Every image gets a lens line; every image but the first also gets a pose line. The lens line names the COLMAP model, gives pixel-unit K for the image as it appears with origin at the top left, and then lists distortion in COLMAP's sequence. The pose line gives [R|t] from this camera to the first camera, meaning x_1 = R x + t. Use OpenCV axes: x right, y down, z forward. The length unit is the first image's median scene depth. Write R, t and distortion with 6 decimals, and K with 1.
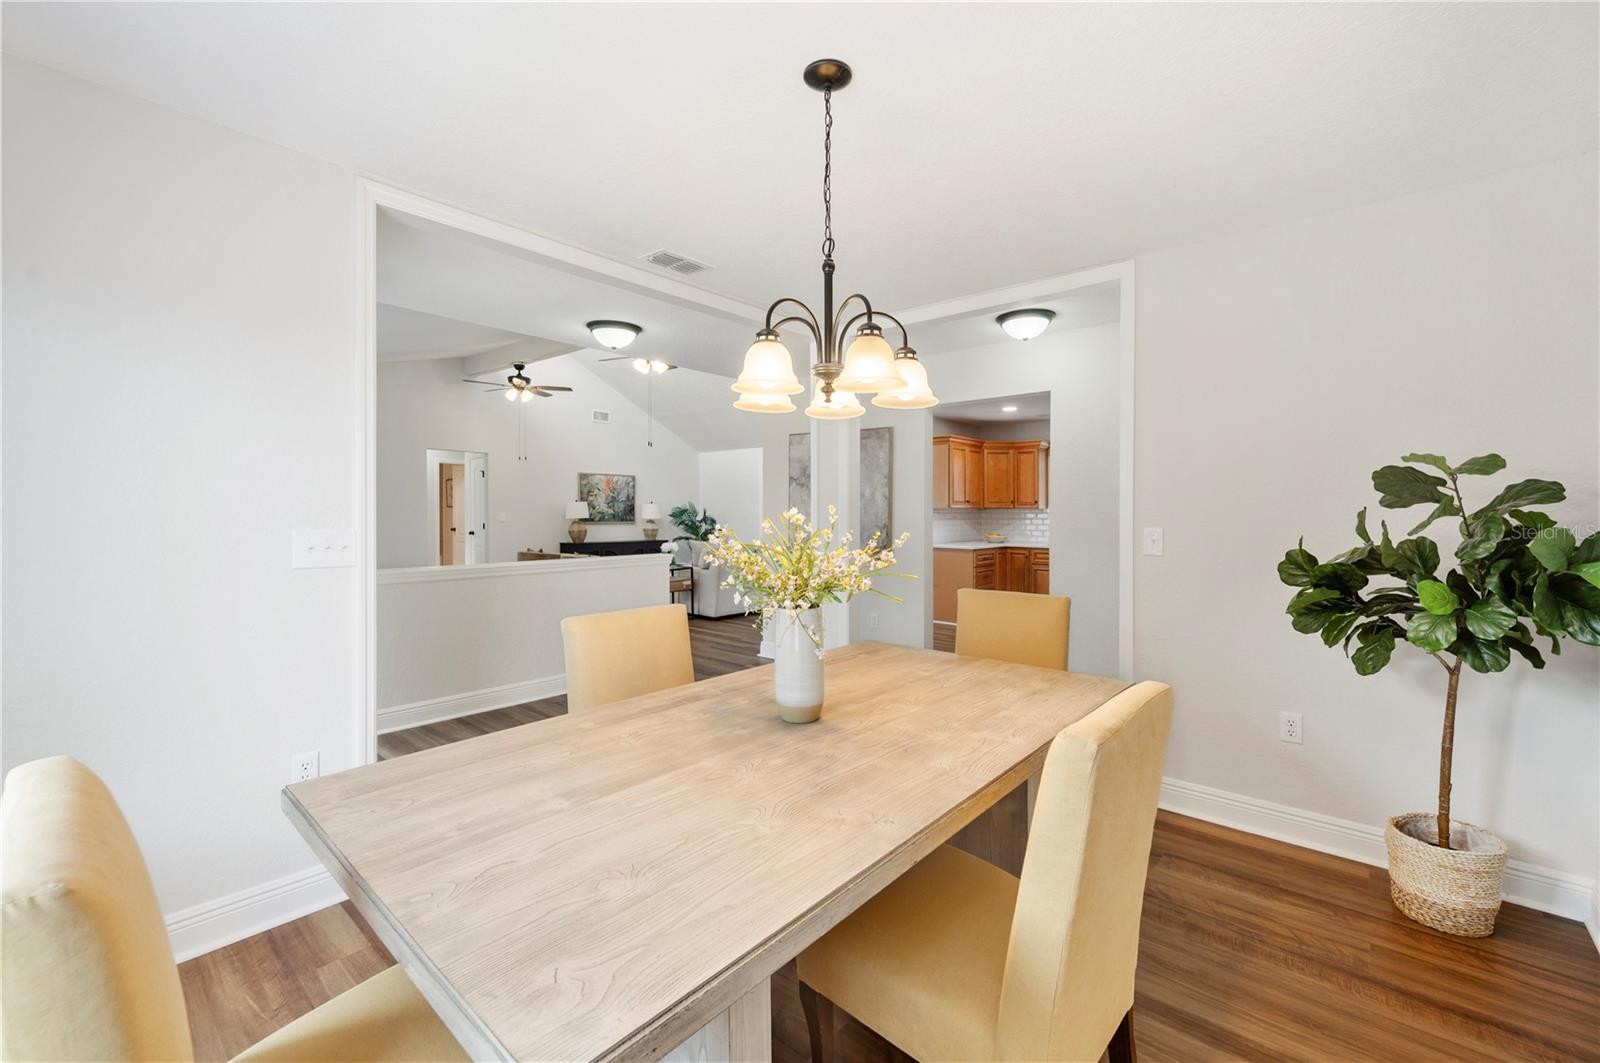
lens RADIAL K [[660.2, 0, 803.1], [0, 660.2, 513.5], [0, 0, 1]] dist [0.011716, -0.000001]
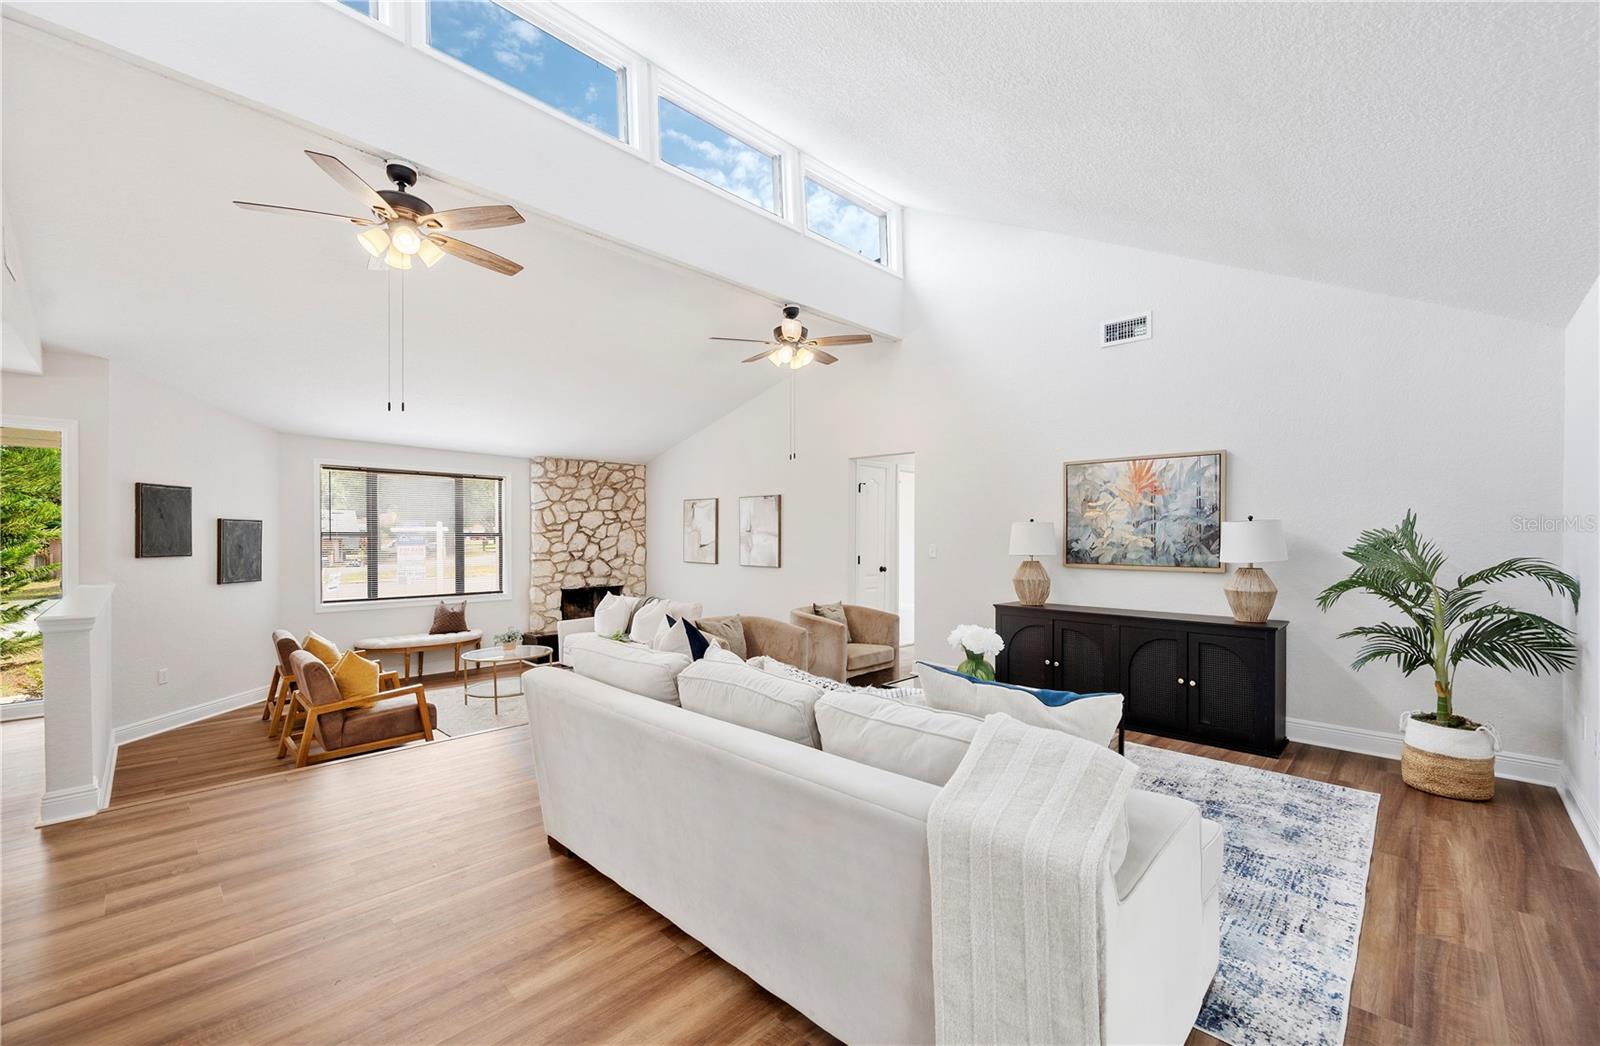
lens RADIAL K [[644.3, 0, 804.5], [0, 644.3, 540.1], [0, 0, 1]] dist [0.000786, -0.000026]
pose [[-0.060816, 0.000344, -0.998149, 0.150845], [-0.007141, 0.999974, 0.000779, -0.003321], [0.998123, 0.007175, -0.060812, 0.832206]]
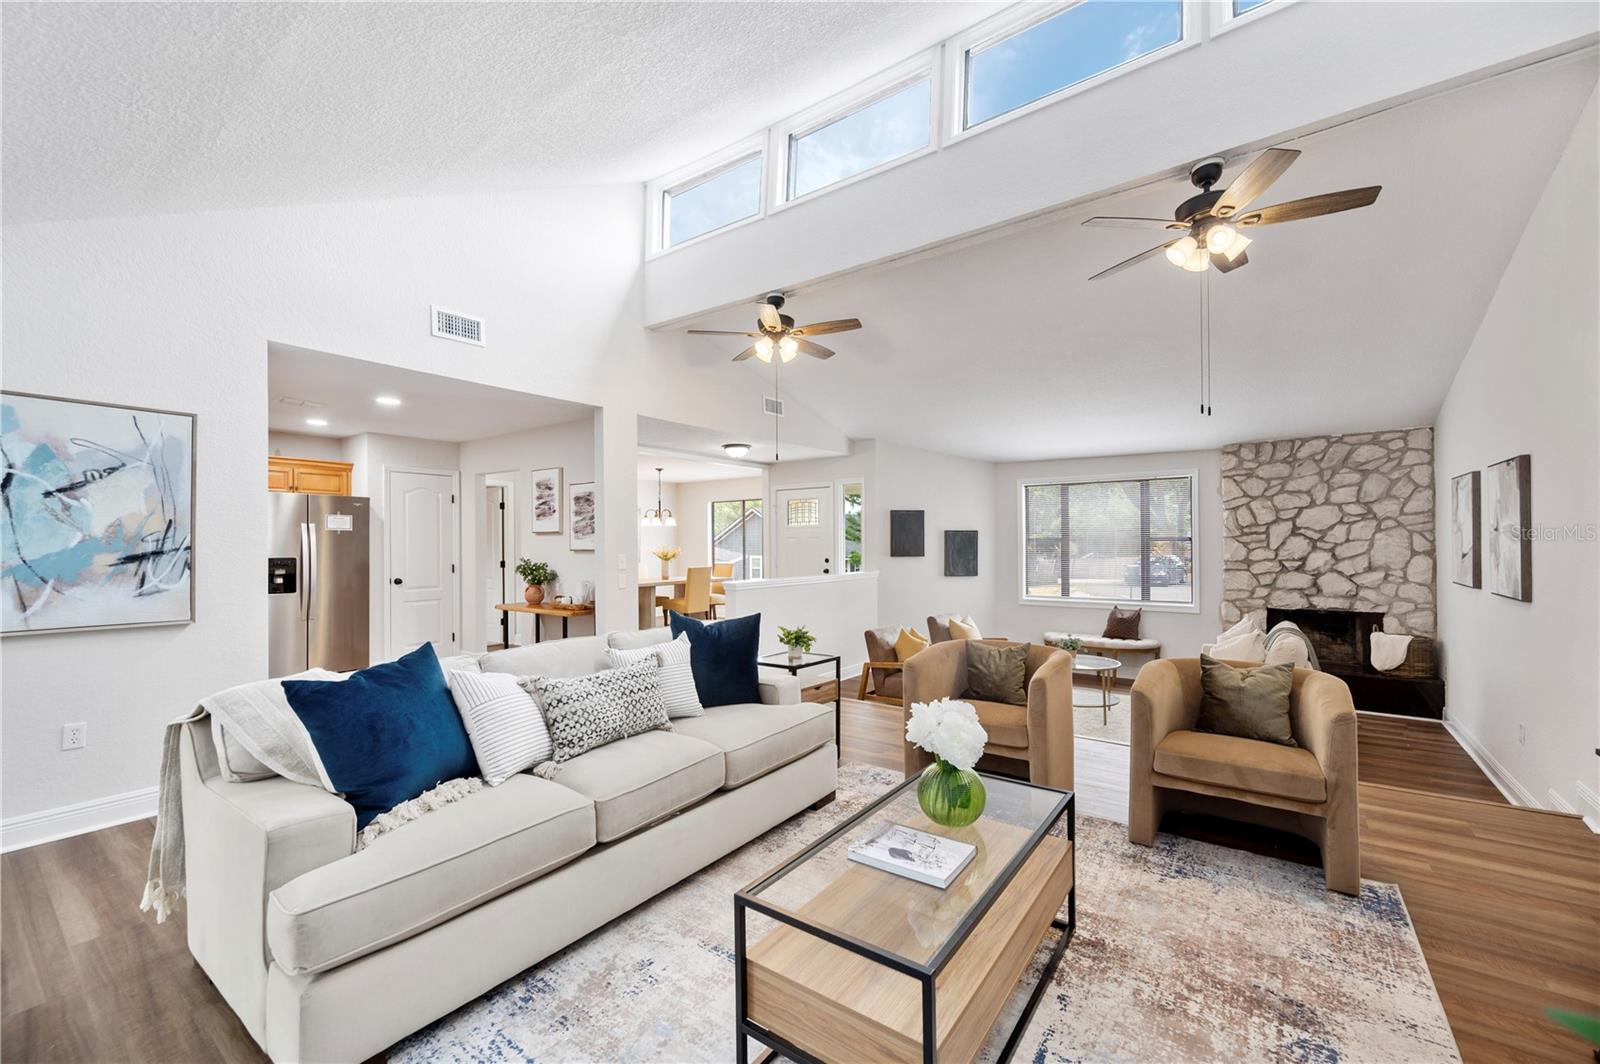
lens RADIAL K [[651.7, 0, 797.4], [0, 651.7, 545.3], [0, 0, 1]] dist [-0.000970, 0.000067]
pose [[-0.997560, 0.002041, -0.069788, -0.123291], [0.001437, 0.999961, 0.008706, -0.006816], [0.069803, 0.008584, -0.997524, 1.080423]]
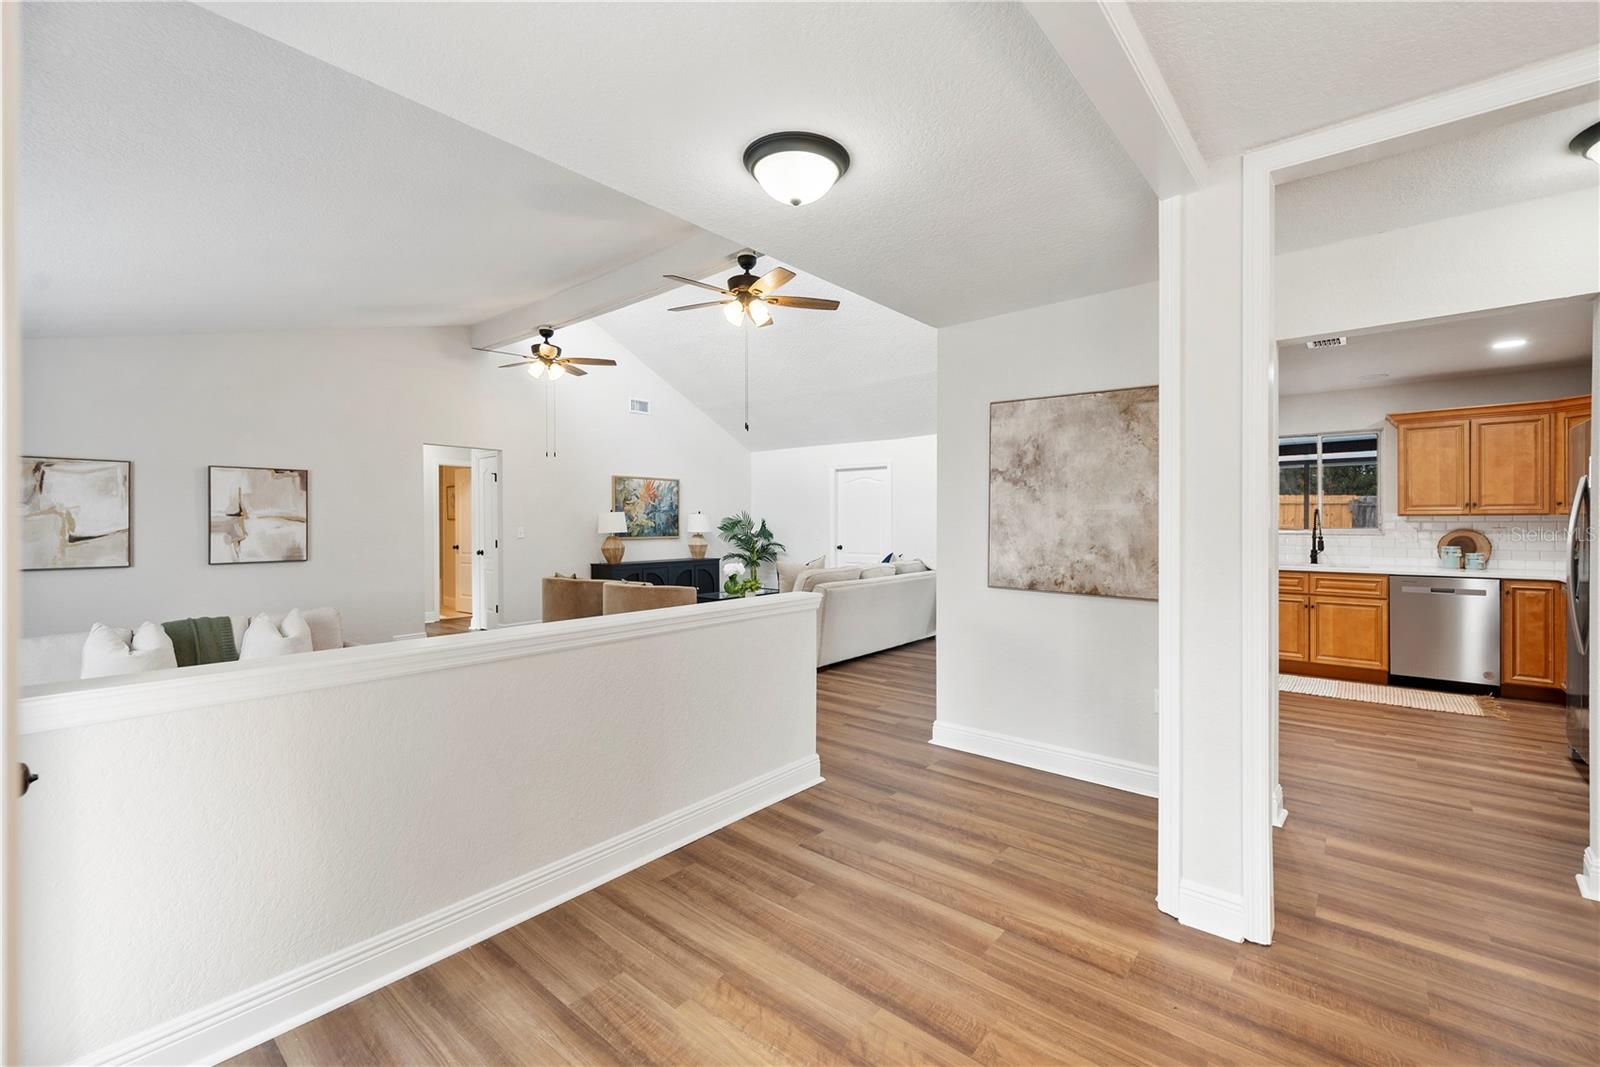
lens RADIAL K [[667.0, 0, 814.7], [0, 667.0, 517.8], [0, 0, 1]] dist [-0.000497, -0.000050]
pose [[0.999875, -0.007271, 0.014046, -0.105519], [0.007397, 0.999933, -0.008885, -0.001750], [-0.013981, 0.008988, 0.999862, 0.185590]]
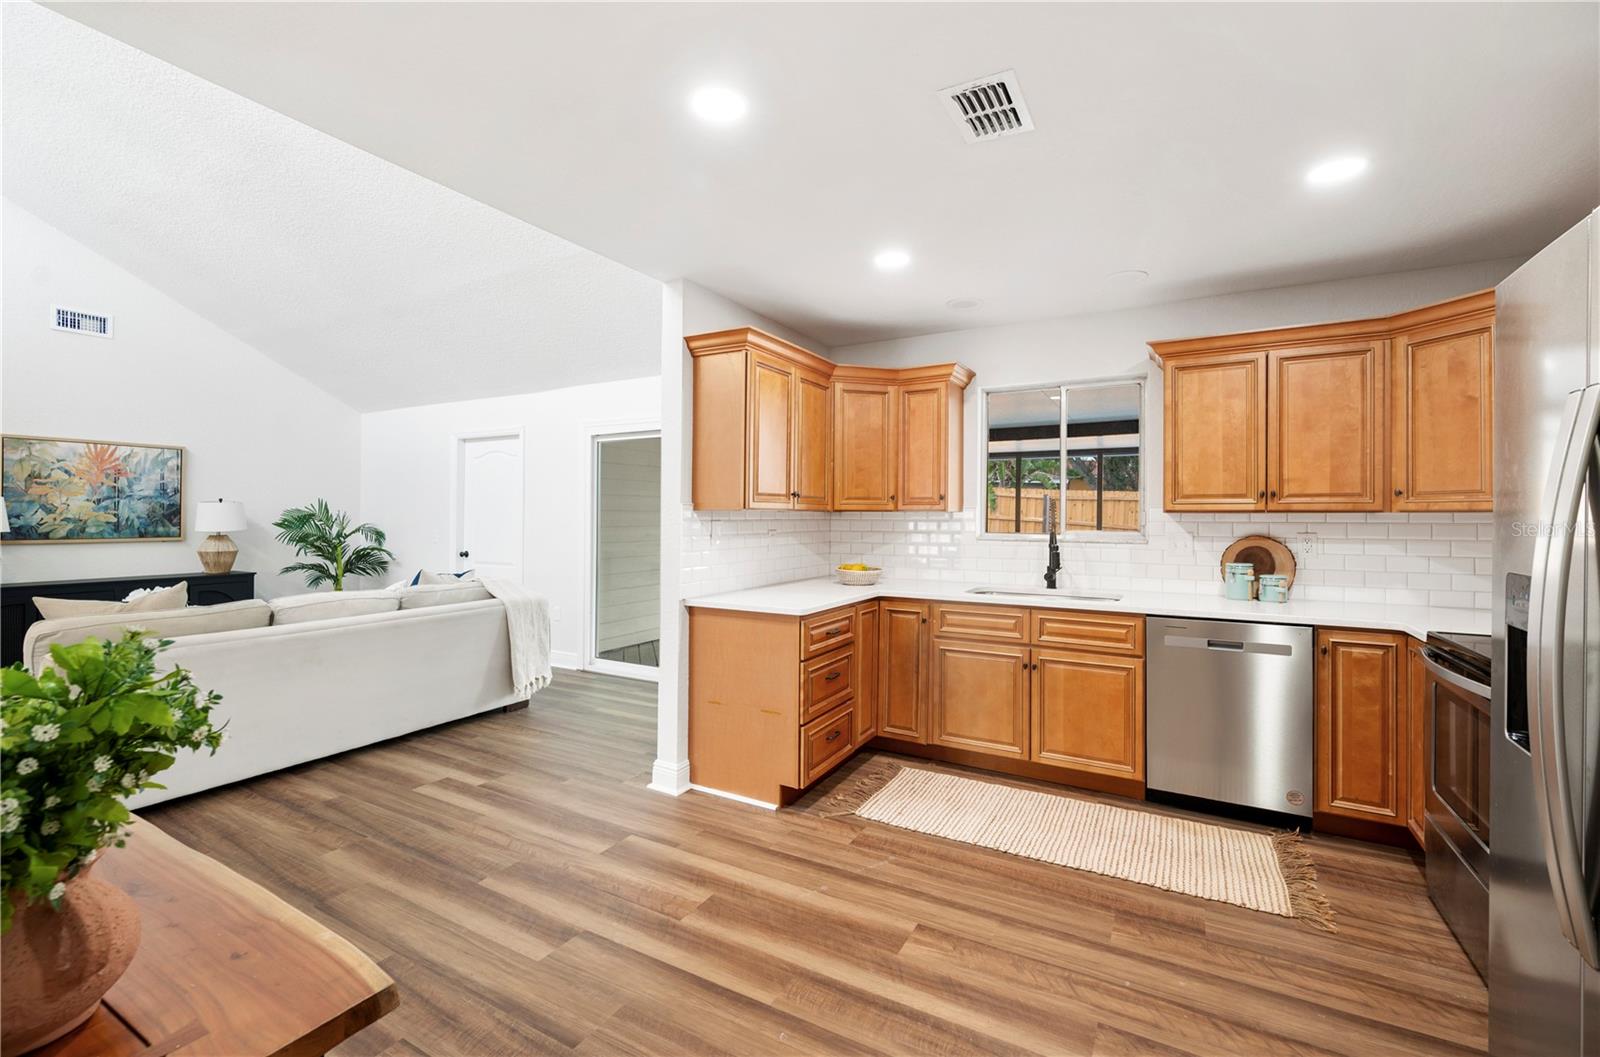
lens RADIAL K [[673.0, 0, 813.6], [0, 673.0, 507.6], [0, 0, 1]] dist [-0.000669, -0.000089]
pose [[0.979239, 0.002404, 0.202696, 0.127153], [0.000911, 0.999867, -0.016260, -0.001914], [-0.202709, 0.016107, 0.979107, 0.418421]]
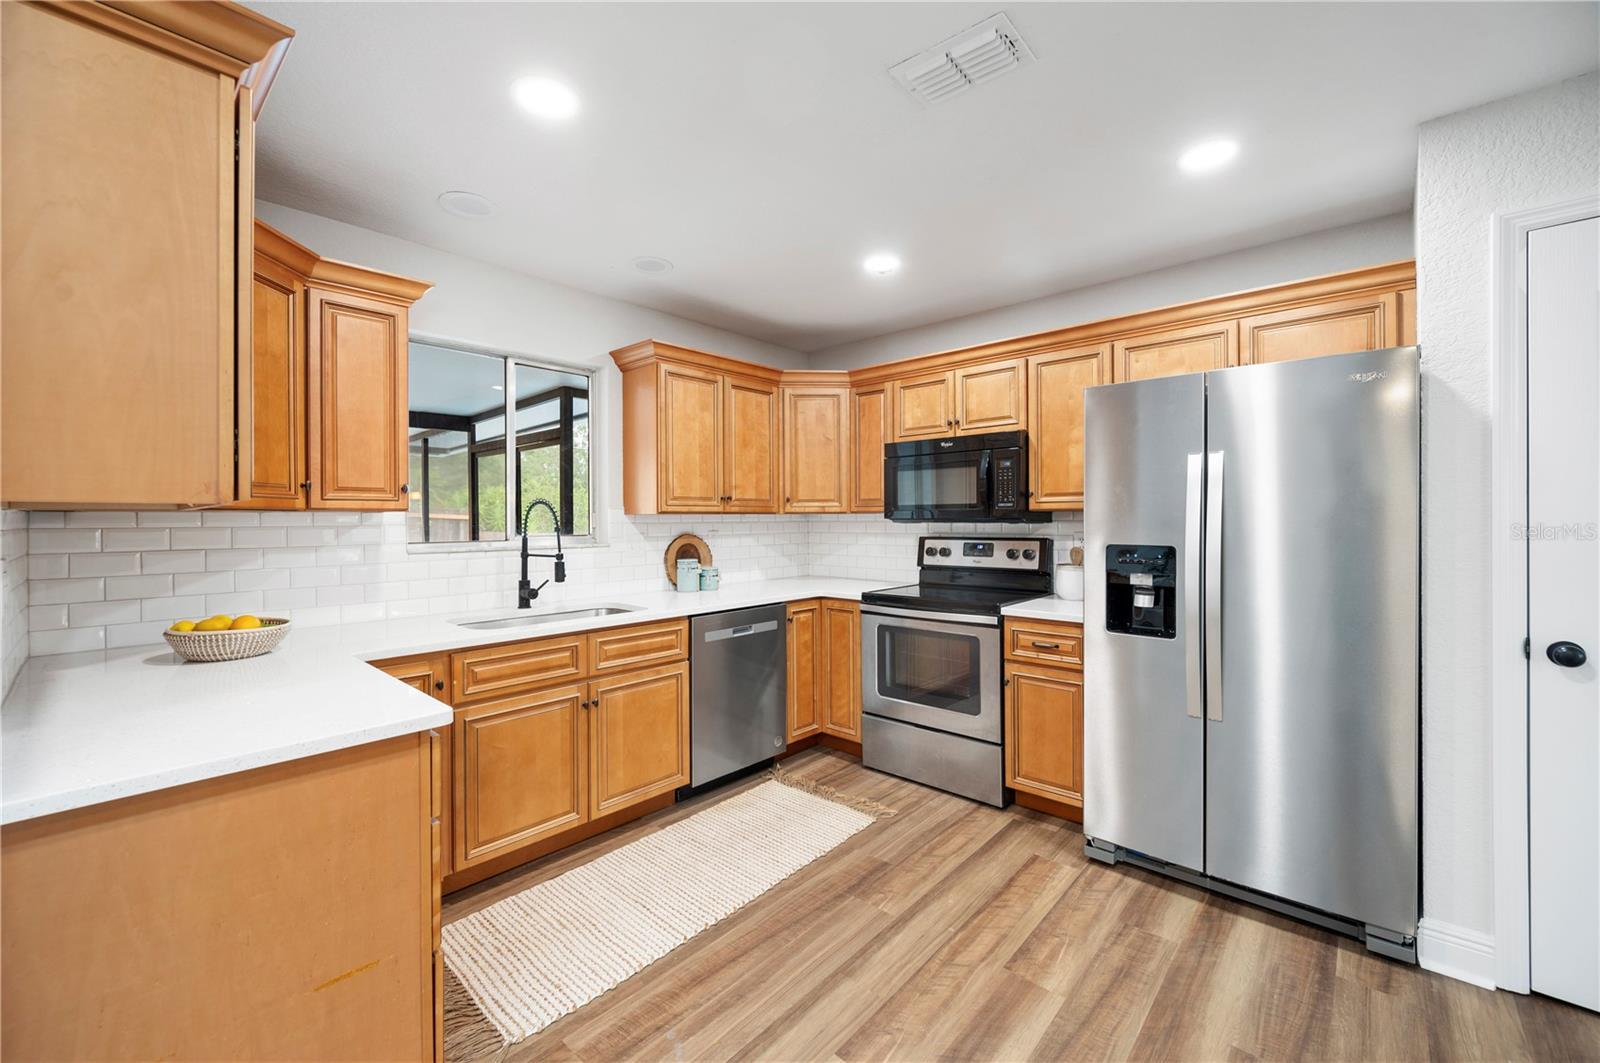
lens RADIAL K [[642.1, 0, 798.8], [0, 642.1, 521.6], [0, 0, 1]] dist [-0.000904, 0.000077]
pose [[0.025161, -0.009810, 0.999635, 0.053618], [0.009341, 0.999911, 0.009578, -0.003110], [-0.999640, 0.009096, 0.025250, 0.615871]]
